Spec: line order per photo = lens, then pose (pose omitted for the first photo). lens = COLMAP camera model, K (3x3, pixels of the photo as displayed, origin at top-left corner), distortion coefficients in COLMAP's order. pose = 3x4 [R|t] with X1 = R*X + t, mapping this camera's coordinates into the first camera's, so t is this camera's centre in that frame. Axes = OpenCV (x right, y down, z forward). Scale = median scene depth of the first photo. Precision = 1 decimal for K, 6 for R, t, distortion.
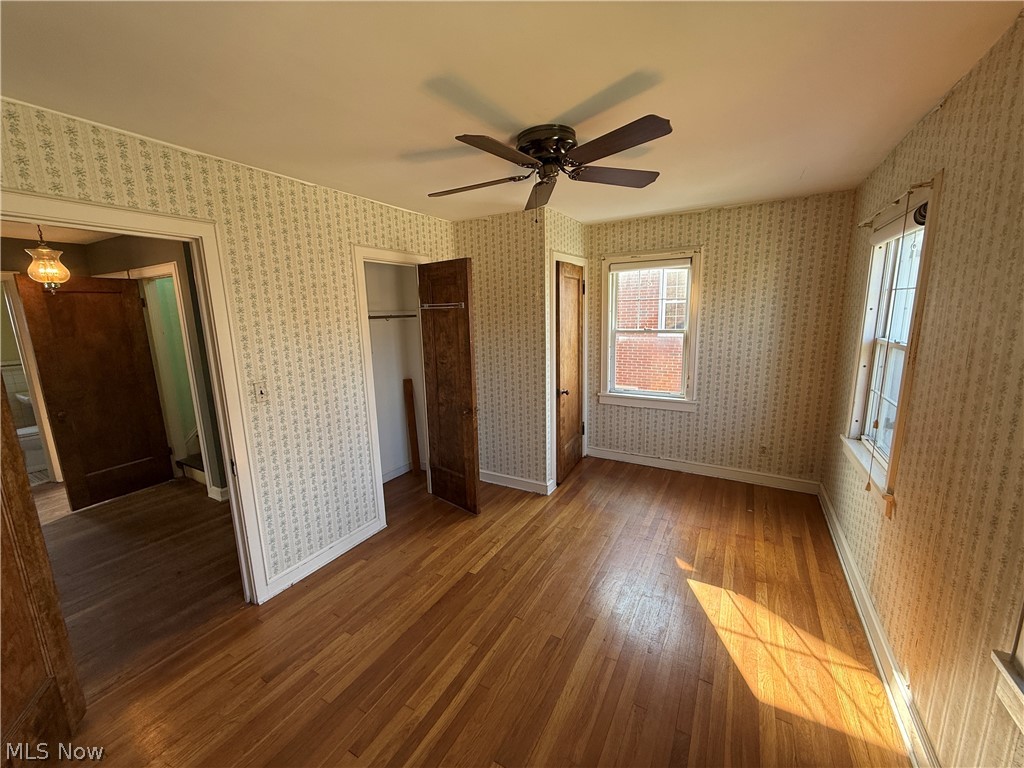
lens RADIAL K [[407.2, 0, 513.7], [0, 407.2, 385.0], [0, 0, 1]] dist [0.003218, 0.000203]
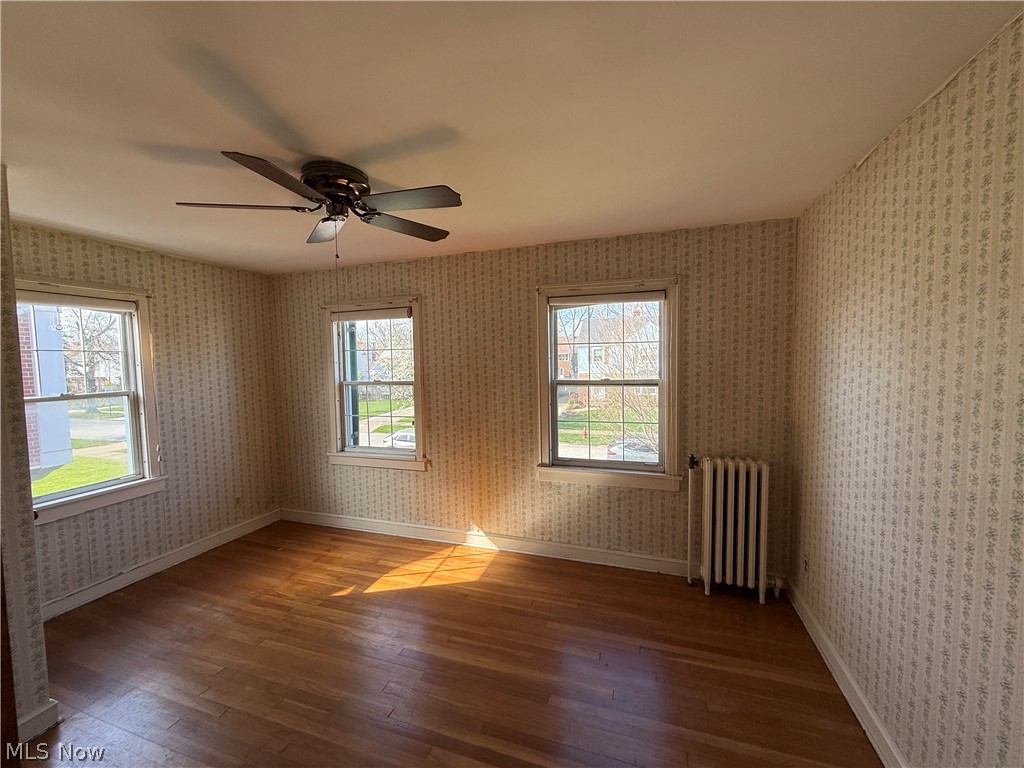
lens RADIAL K [[407.2, 0, 510.0], [0, 407.2, 386.3], [0, 0, 1]] dist [0.003218, 0.000203]
pose [[-0.191194, -0.036752, 0.980864, -0.536503], [0.203304, 0.976146, 0.076204, -0.063590], [-0.960267, 0.213983, -0.179161, 0.496494]]
